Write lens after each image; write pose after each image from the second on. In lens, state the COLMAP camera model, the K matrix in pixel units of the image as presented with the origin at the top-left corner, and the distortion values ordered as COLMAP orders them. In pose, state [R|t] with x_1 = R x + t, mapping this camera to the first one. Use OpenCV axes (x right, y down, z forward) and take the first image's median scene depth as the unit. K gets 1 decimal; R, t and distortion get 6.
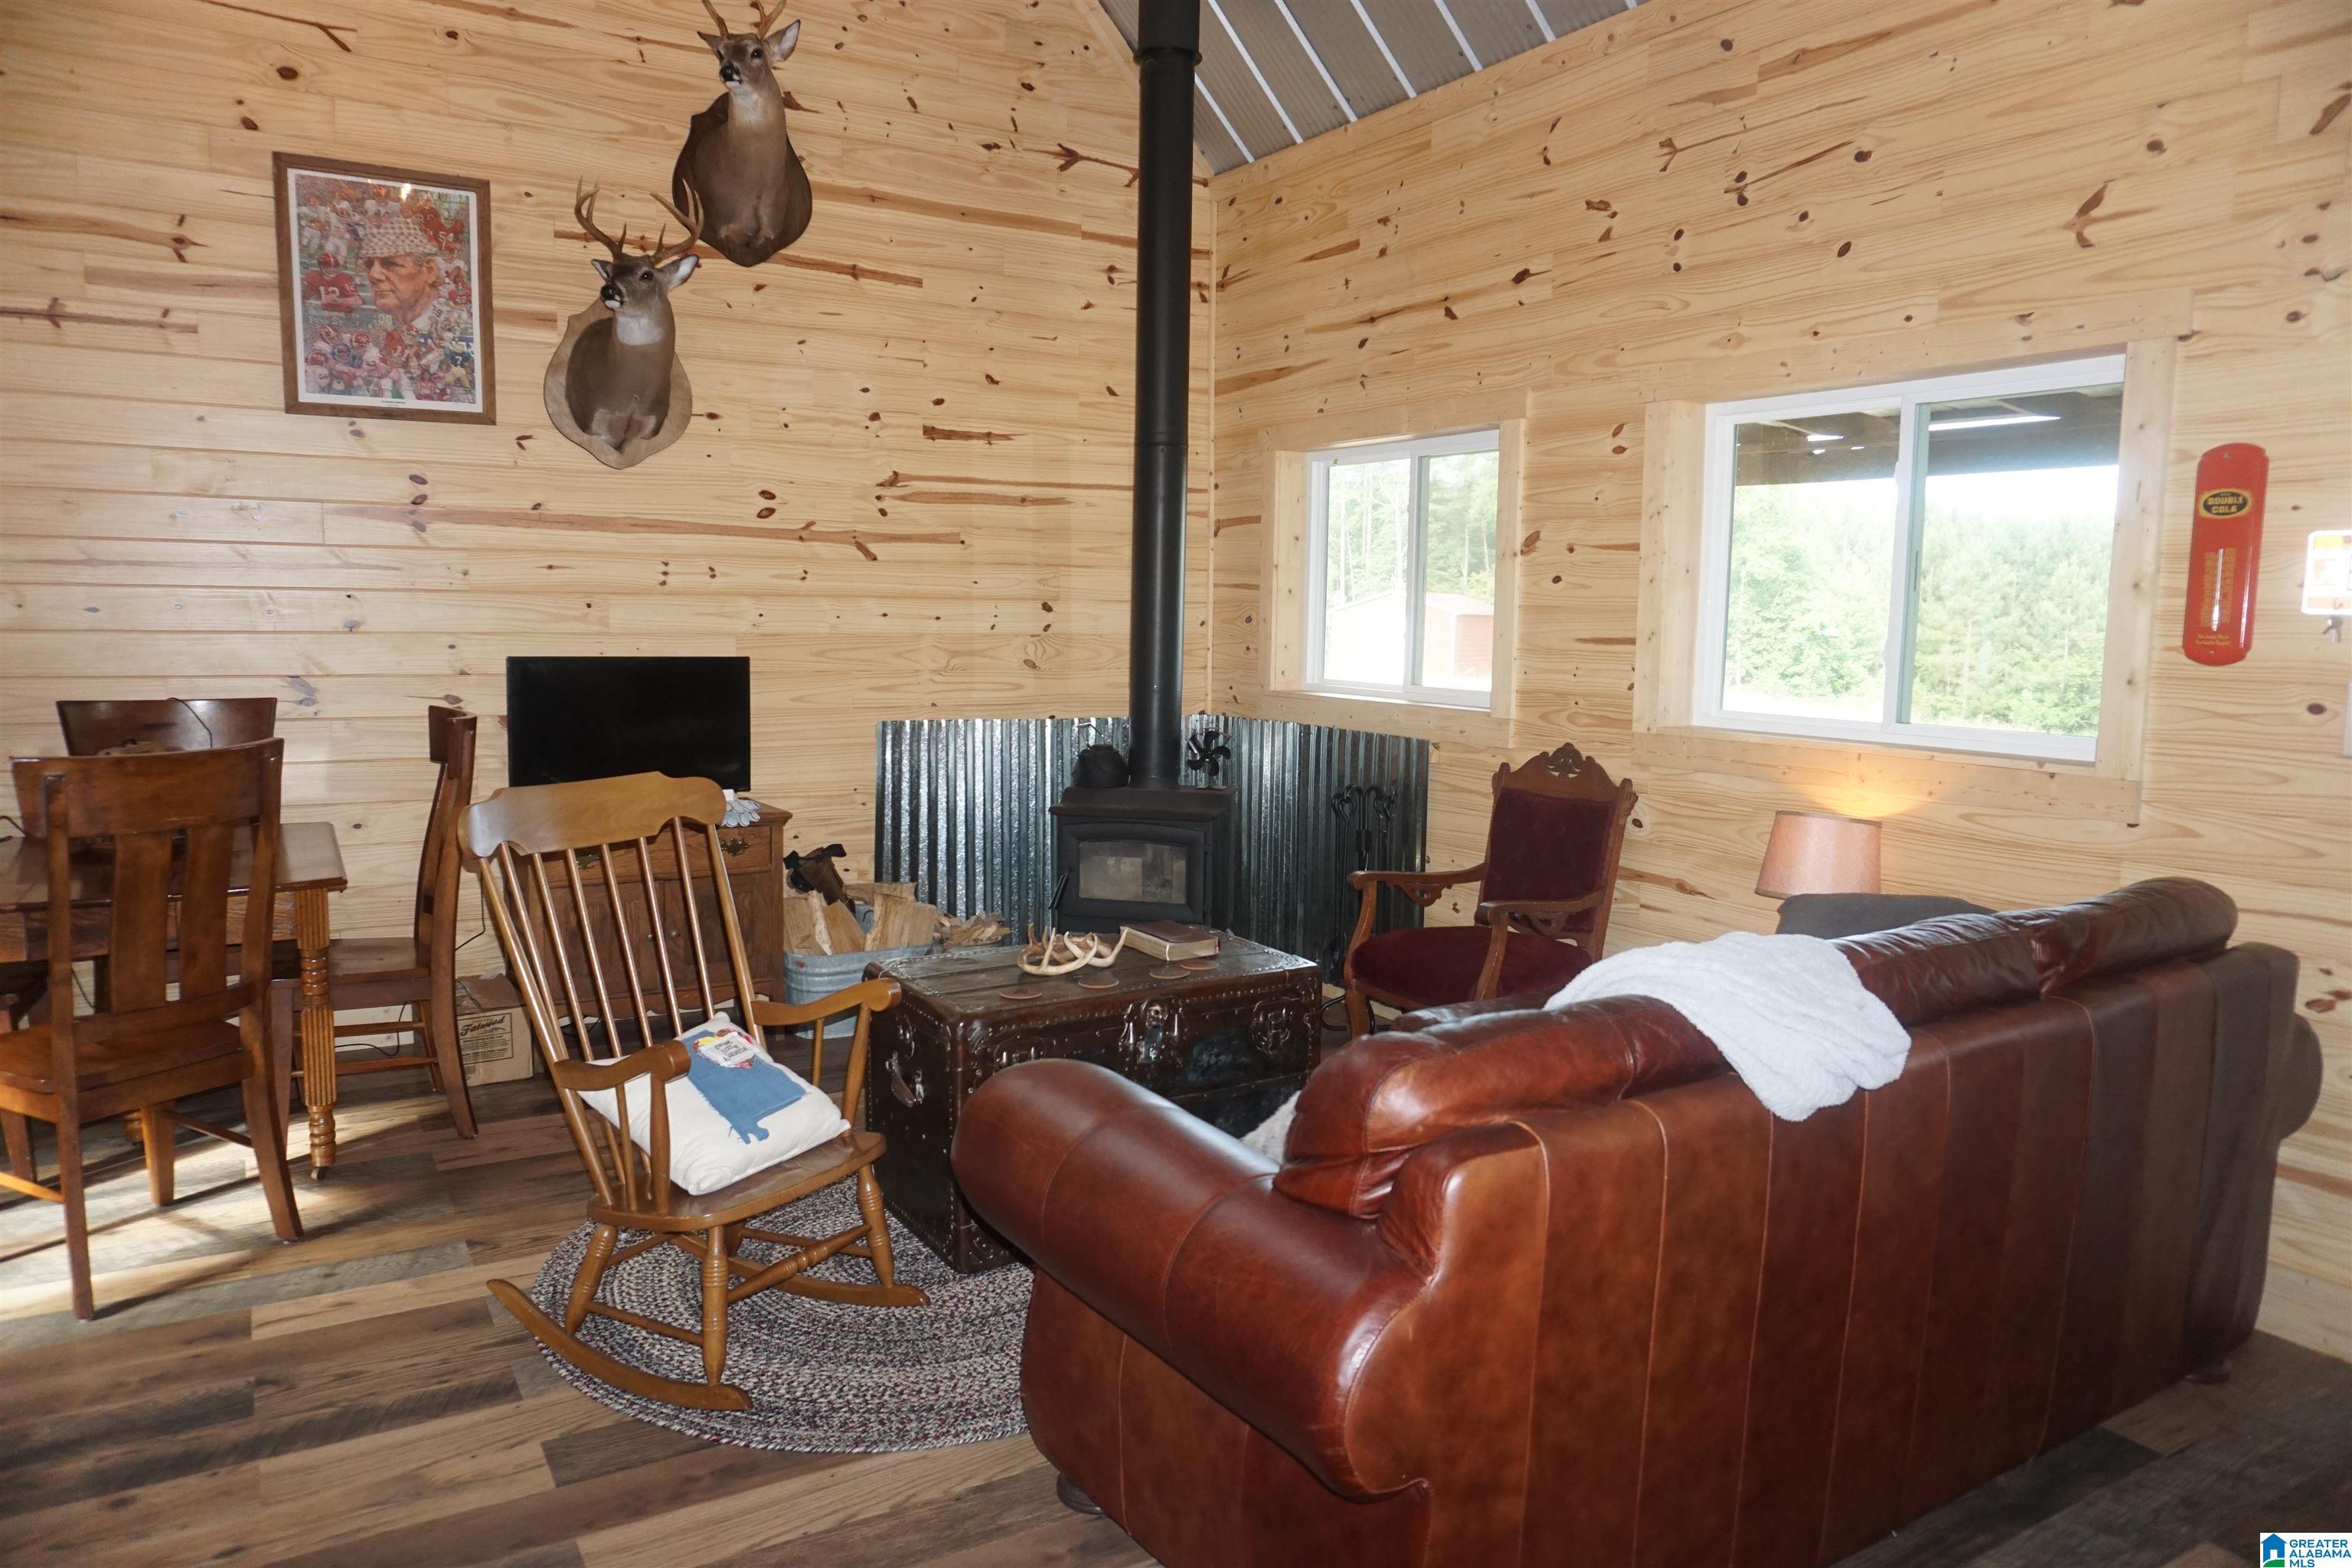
lens RADIAL K [[1555.3, 0, 1176.0], [0, 1555.3, 784.0], [0, 0, 1]] dist [-0.064298, 0.047291]
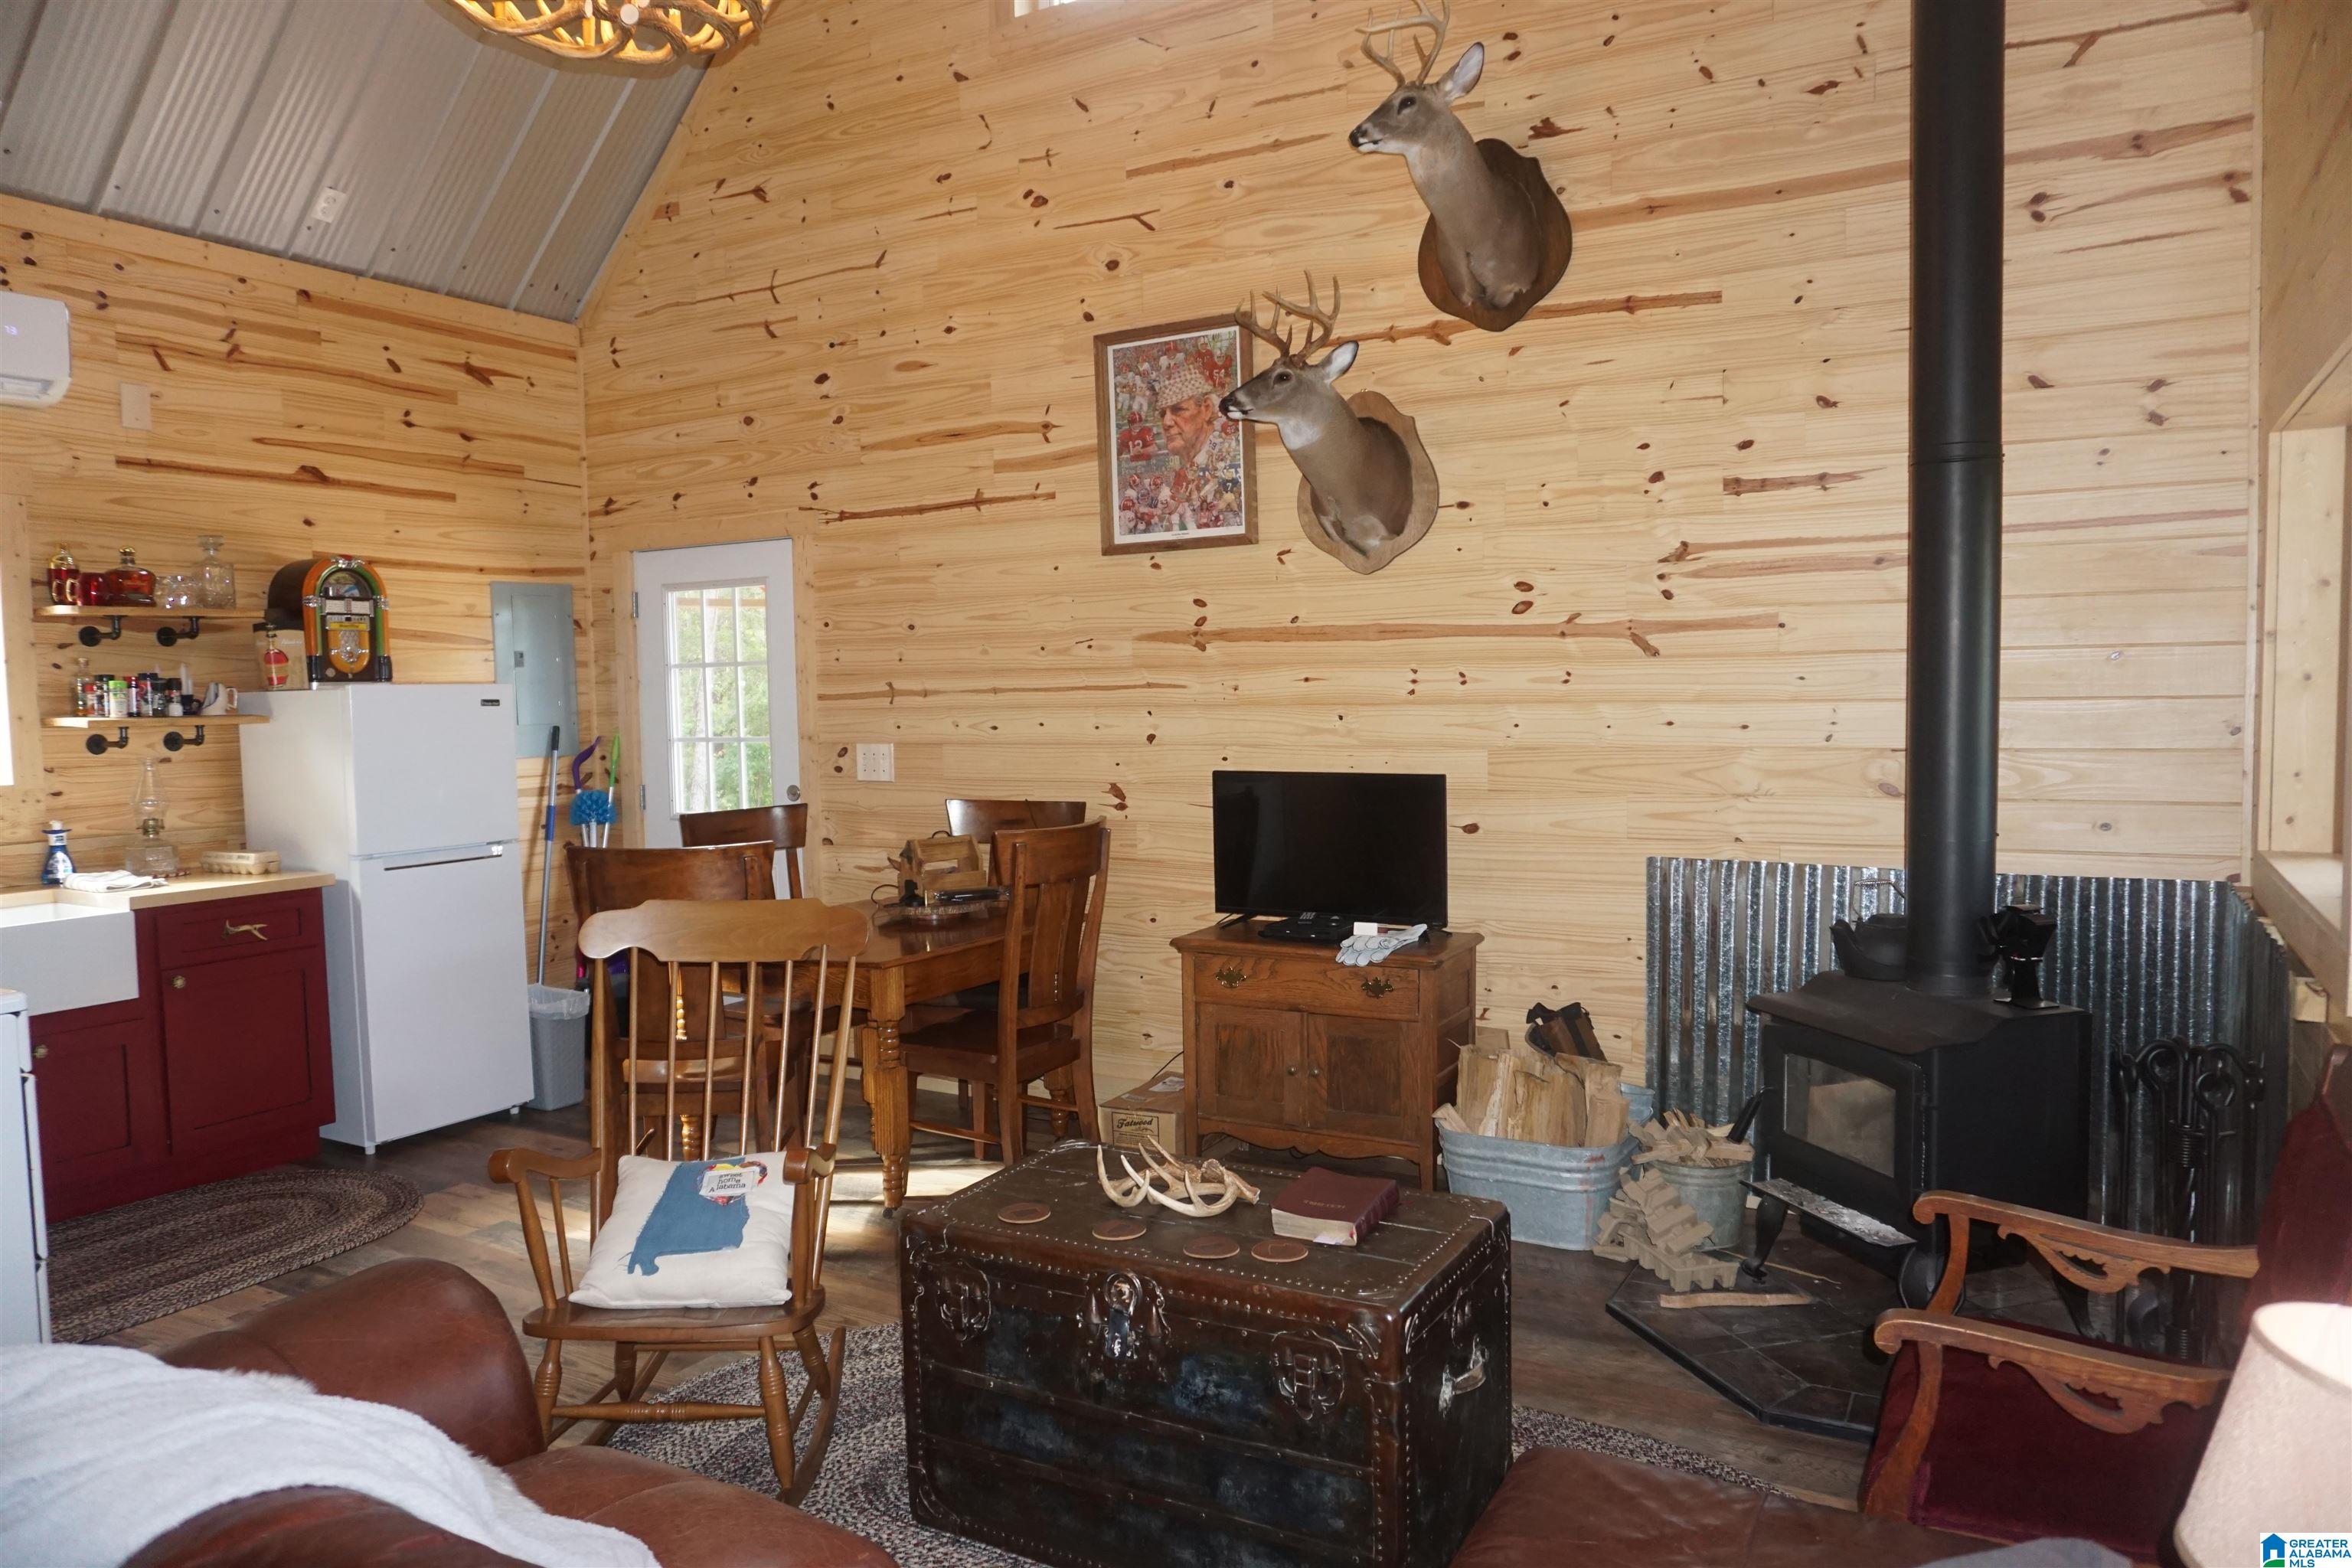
lens RADIAL K [[1555.3, 0, 1176.0], [0, 1555.3, 784.0], [0, 0, 1]] dist [-0.064298, 0.047291]
pose [[0.474954, 0.031148, -0.879459, 0.419483], [-0.072207, 0.997383, -0.003671, -0.061097], [0.877043, 0.065246, 0.475960, 0.434658]]
